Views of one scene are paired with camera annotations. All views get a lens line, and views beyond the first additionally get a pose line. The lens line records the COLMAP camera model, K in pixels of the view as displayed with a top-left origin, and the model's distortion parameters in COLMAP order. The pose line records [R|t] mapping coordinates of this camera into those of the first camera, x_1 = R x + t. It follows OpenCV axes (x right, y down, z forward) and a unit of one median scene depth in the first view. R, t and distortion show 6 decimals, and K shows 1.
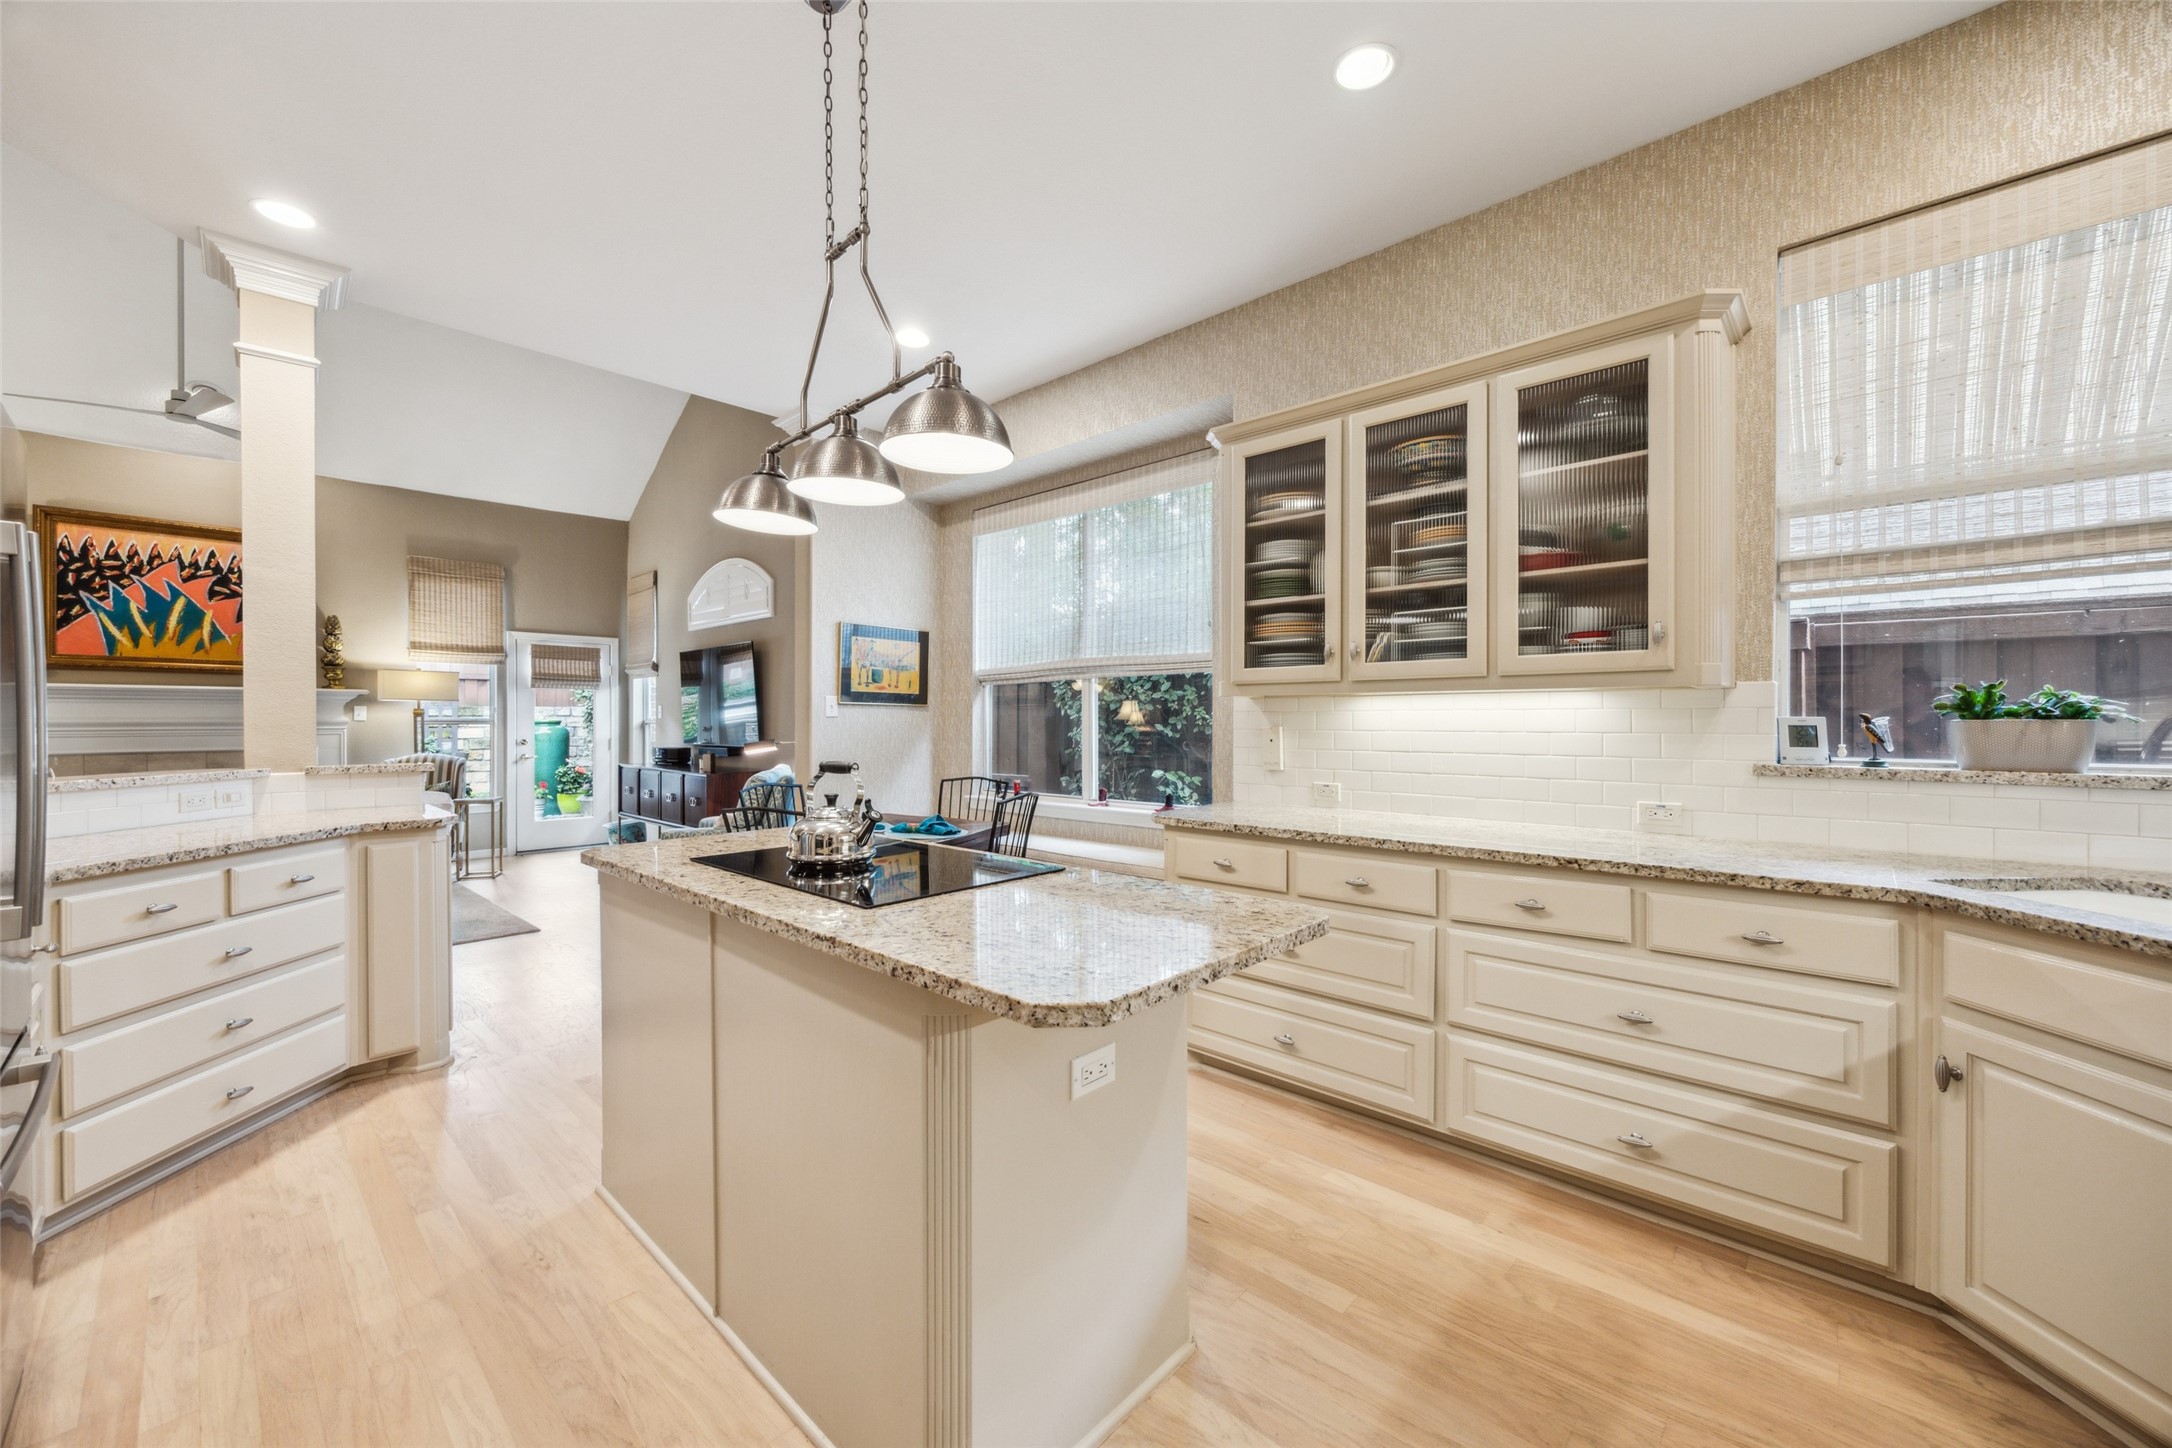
lens RADIAL K [[835.9, 0, 1087.3], [0, 835.9, 716.5], [0, 0, 1]] dist [0.000826, -0.002635]
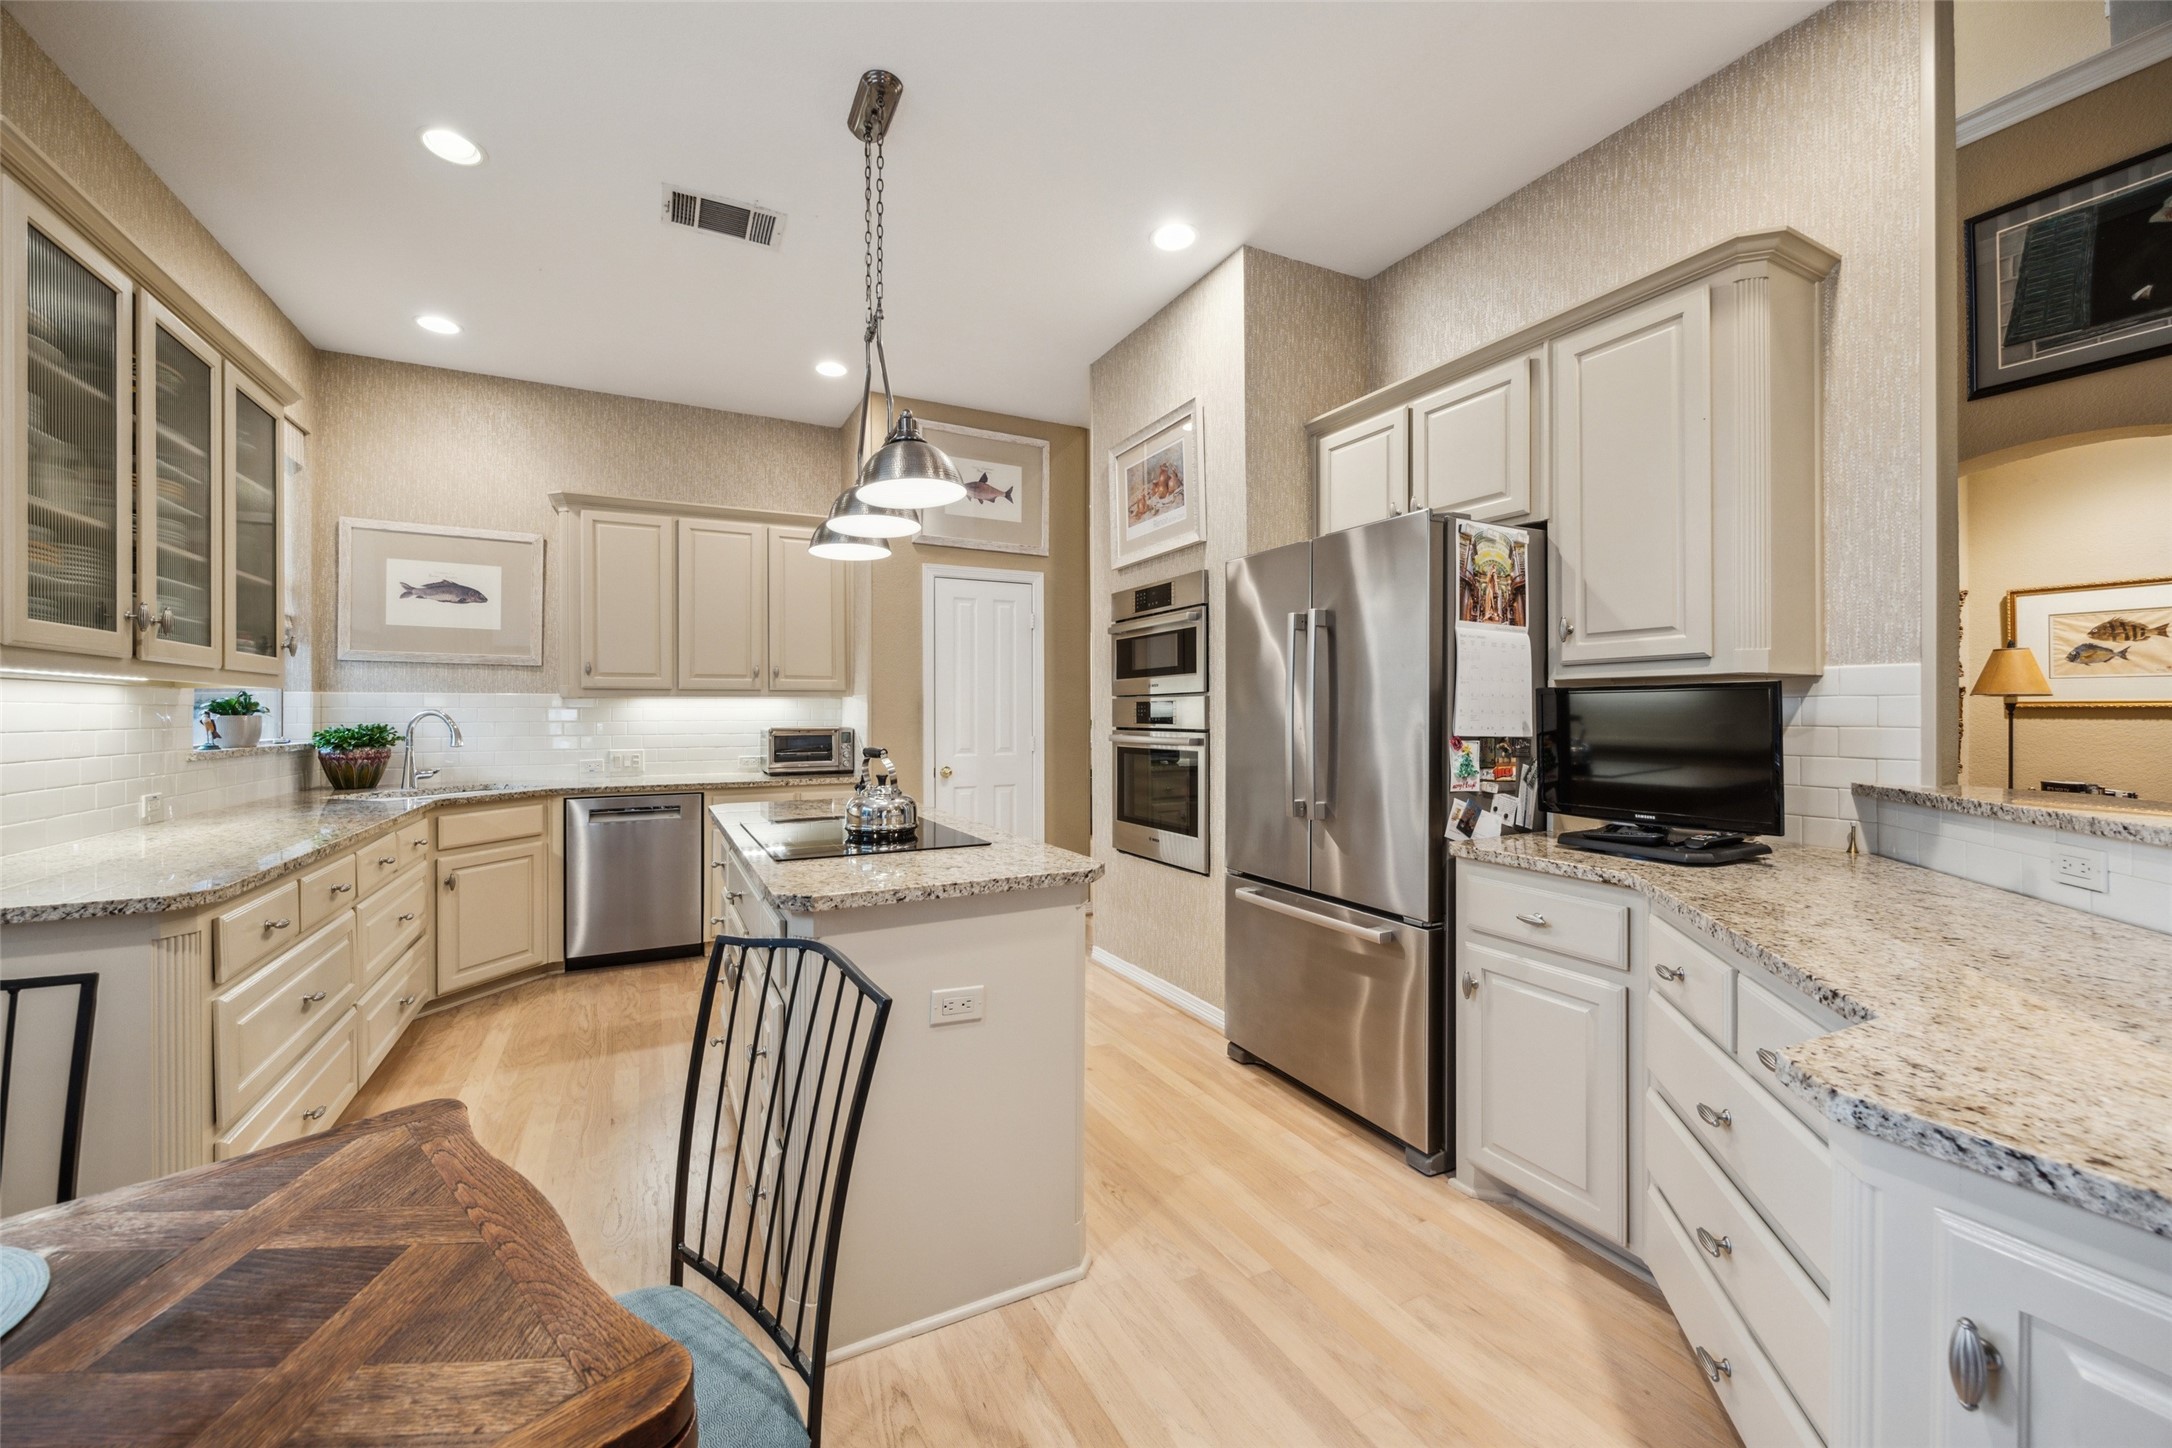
lens RADIAL K [[838.2, 0, 1078.5], [0, 838.2, 709.6], [0, 0, 1]] dist [-0.001271, -0.000128]
pose [[-0.942126, 0.005854, 0.335209, -0.843902], [0.003647, 0.999967, -0.007214, 0.007793], [-0.335241, -0.005574, -0.942116, 1.764993]]
